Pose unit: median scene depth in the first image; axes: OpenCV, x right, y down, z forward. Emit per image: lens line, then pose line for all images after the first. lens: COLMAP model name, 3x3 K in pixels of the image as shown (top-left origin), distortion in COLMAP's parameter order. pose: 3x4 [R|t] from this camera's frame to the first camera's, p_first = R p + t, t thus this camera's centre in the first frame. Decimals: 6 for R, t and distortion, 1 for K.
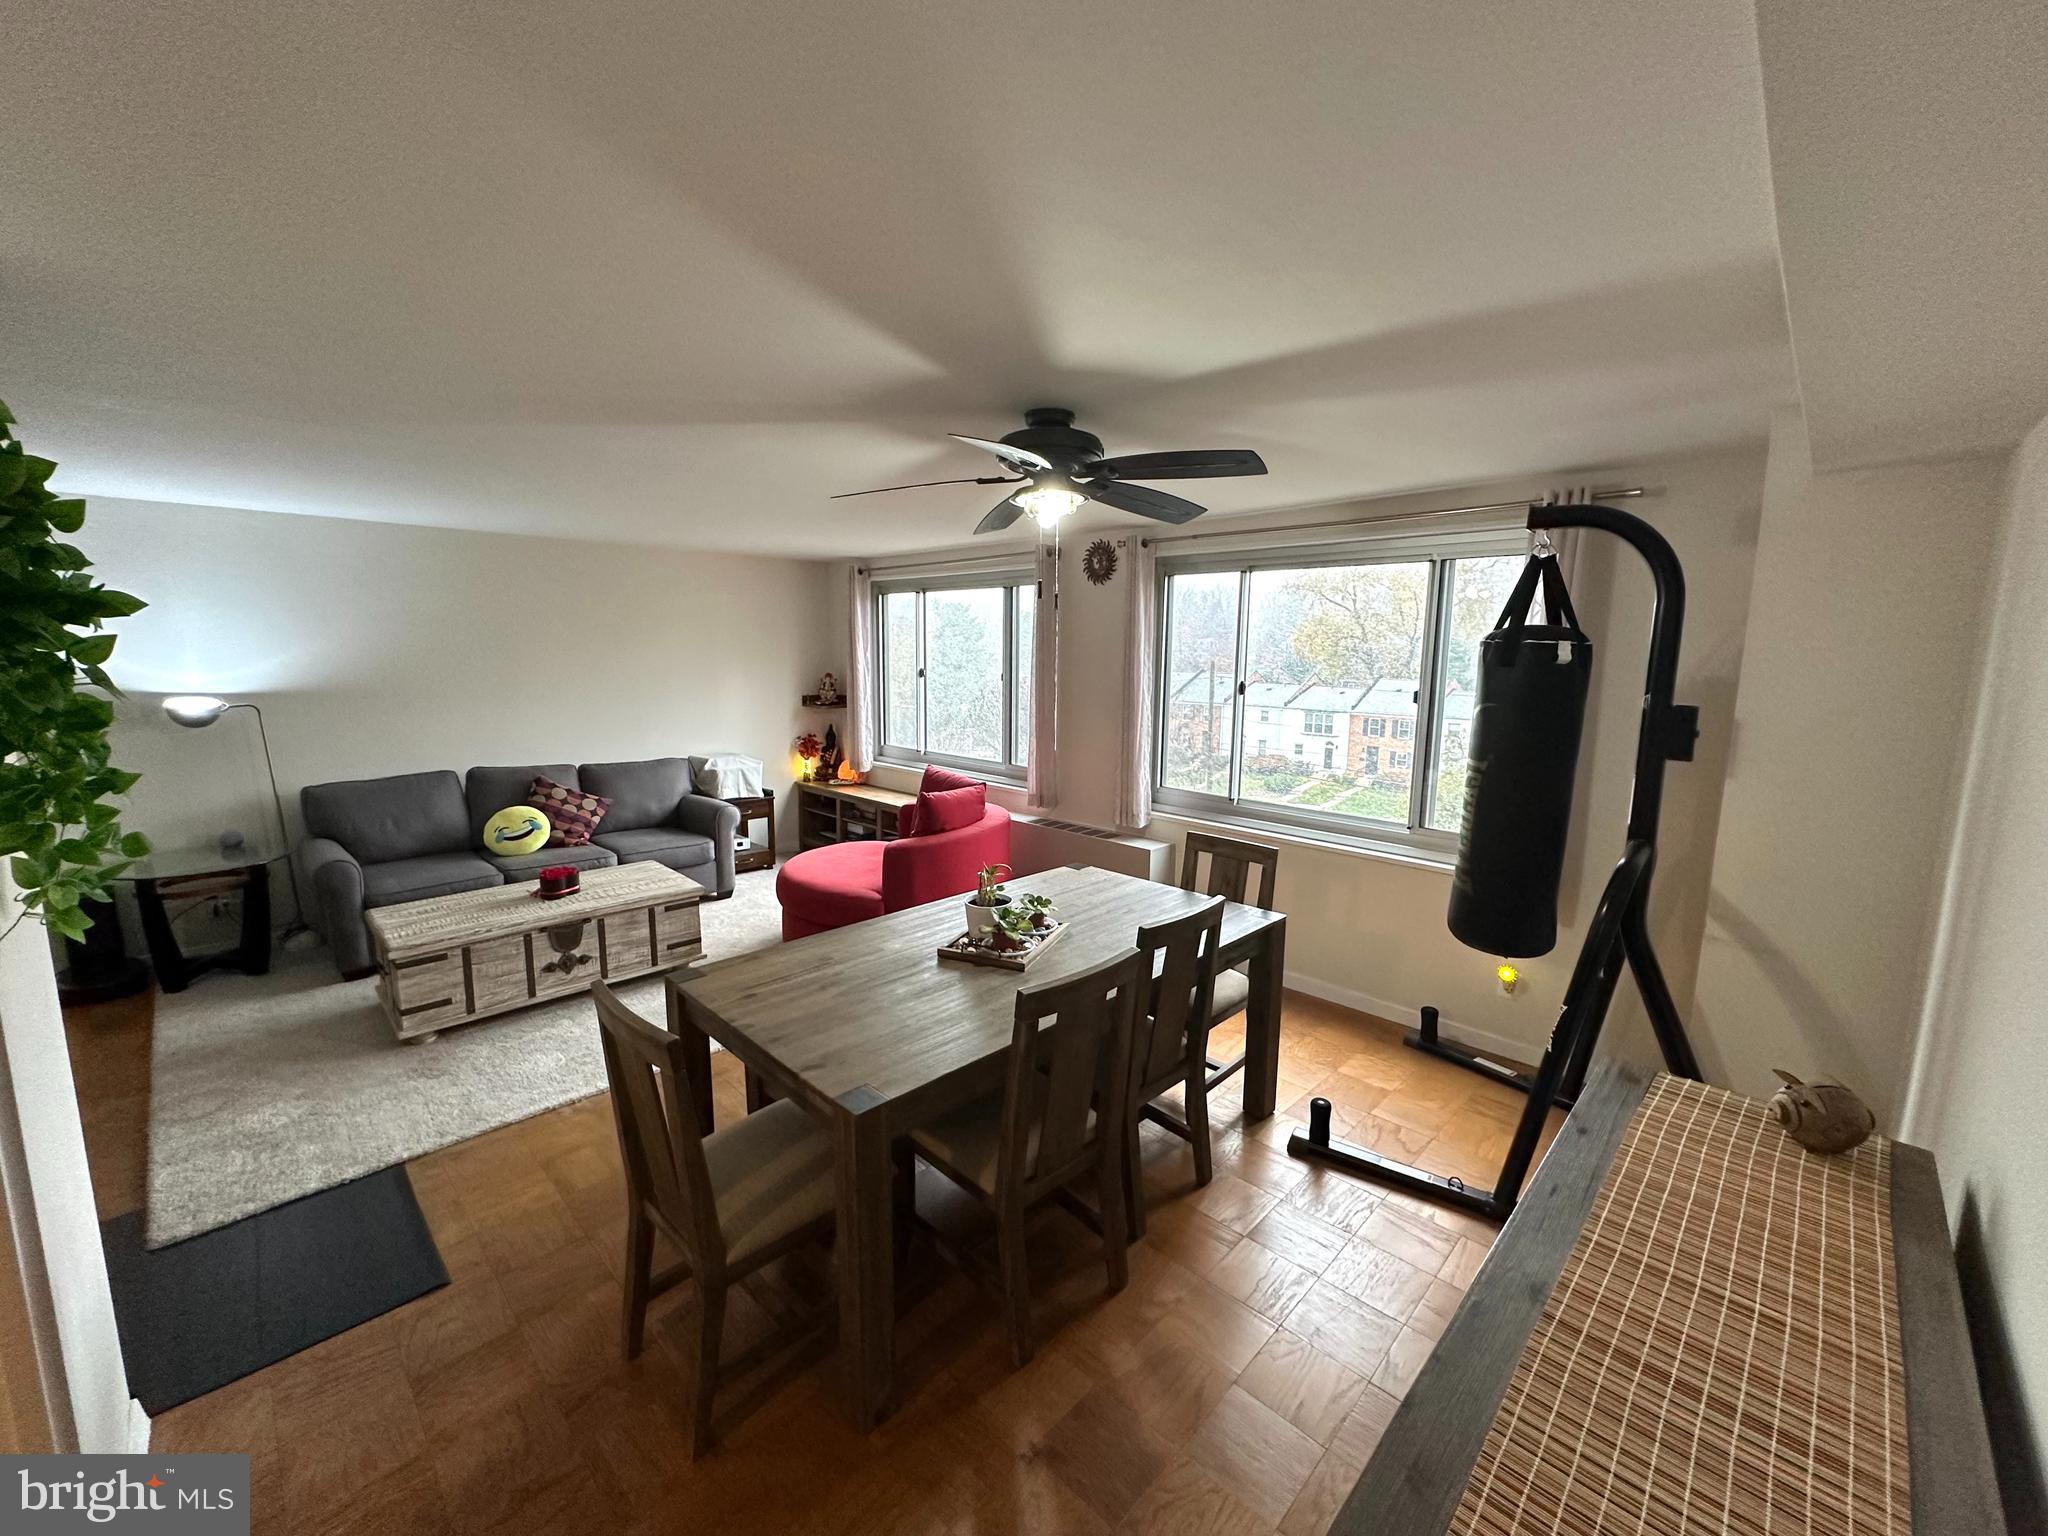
lens RADIAL K [[820.0, 0, 1024.8], [0, 820.0, 769.0], [0, 0, 1]] dist [-0.000200, -0.000016]
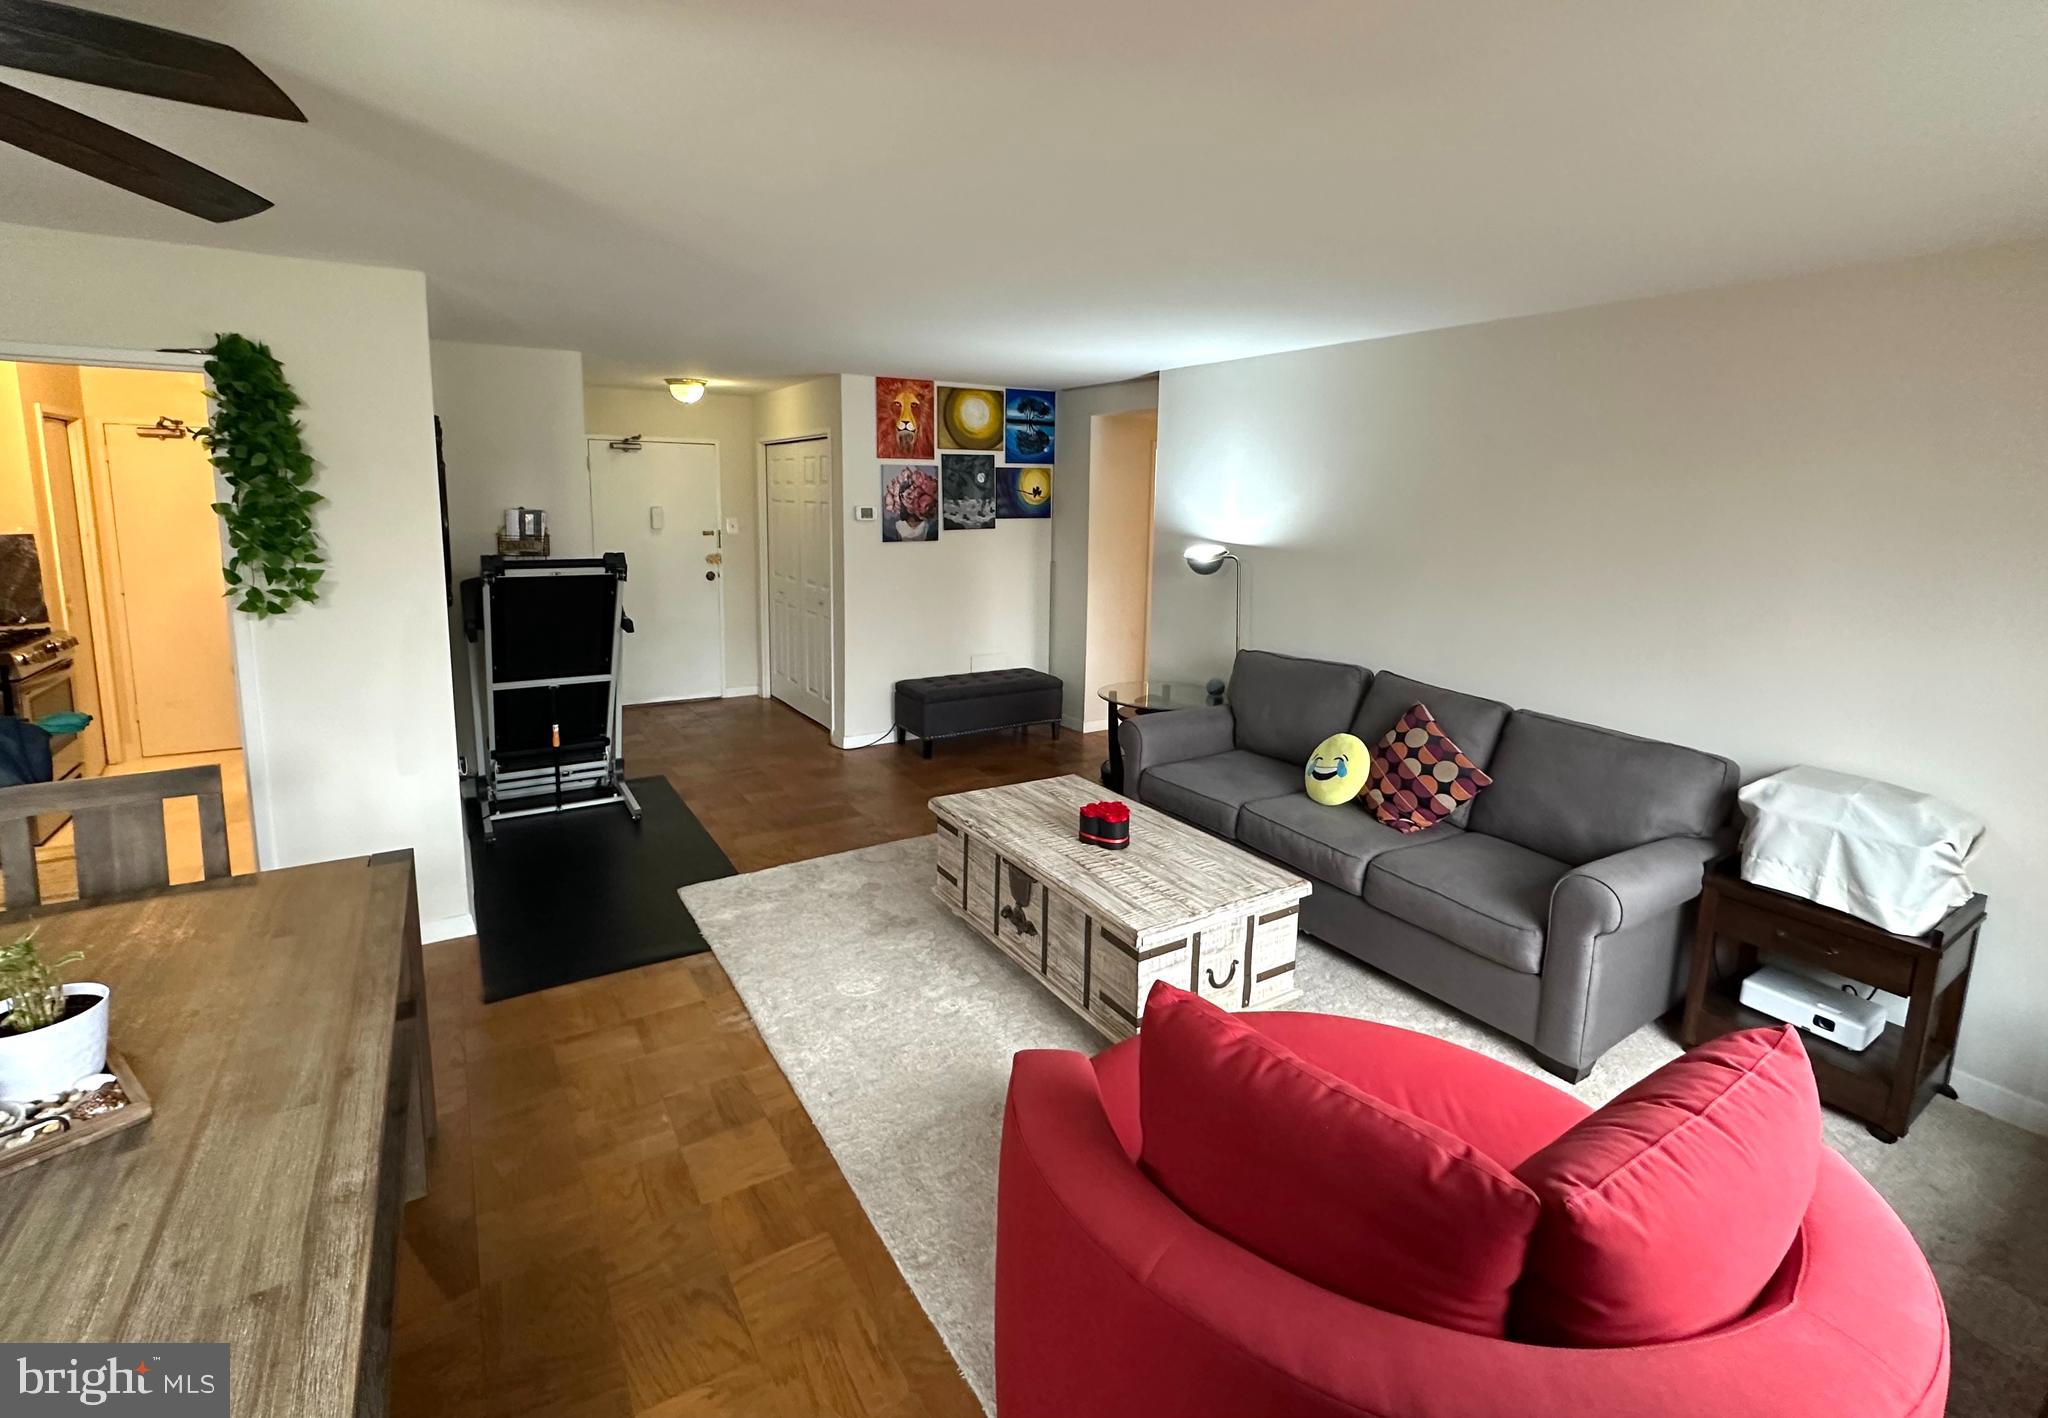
lens RADIAL K [[919.0, 0, 1010.7], [0, 919.0, 627.7], [0, 0, 1]] dist [-0.001155, -0.000100]
pose [[-0.235801, 0.127953, -0.963341, 0.200016], [-0.159564, 0.972743, 0.168259, -0.151689], [0.958612, 0.193390, -0.208957, 1.076848]]
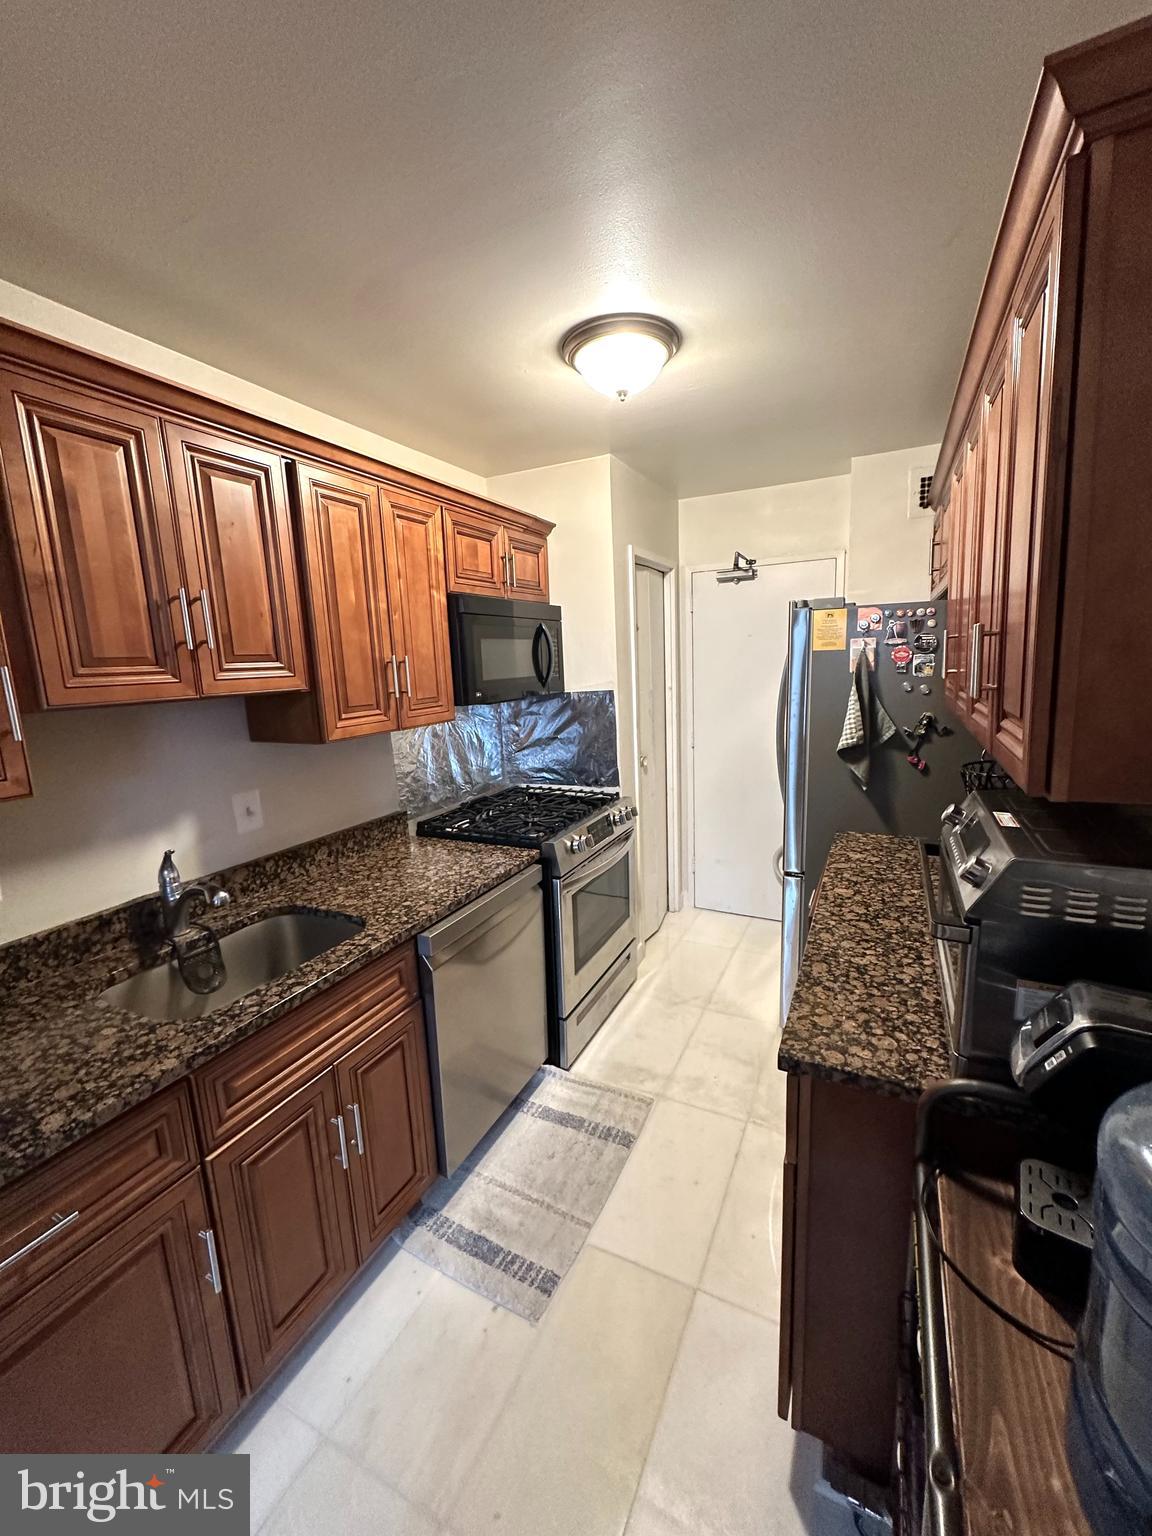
lens RADIAL K [[615.0, 0, 573.4], [0, 615.0, 764.2], [0, 0, 1]] dist [-0.000200, -0.000016]
pose [[-0.950332, 0.085095, -0.299379, 0.019757], [-0.010092, 0.952967, 0.302905, -0.106650], [0.311074, 0.290881, -0.904777, 0.827651]]
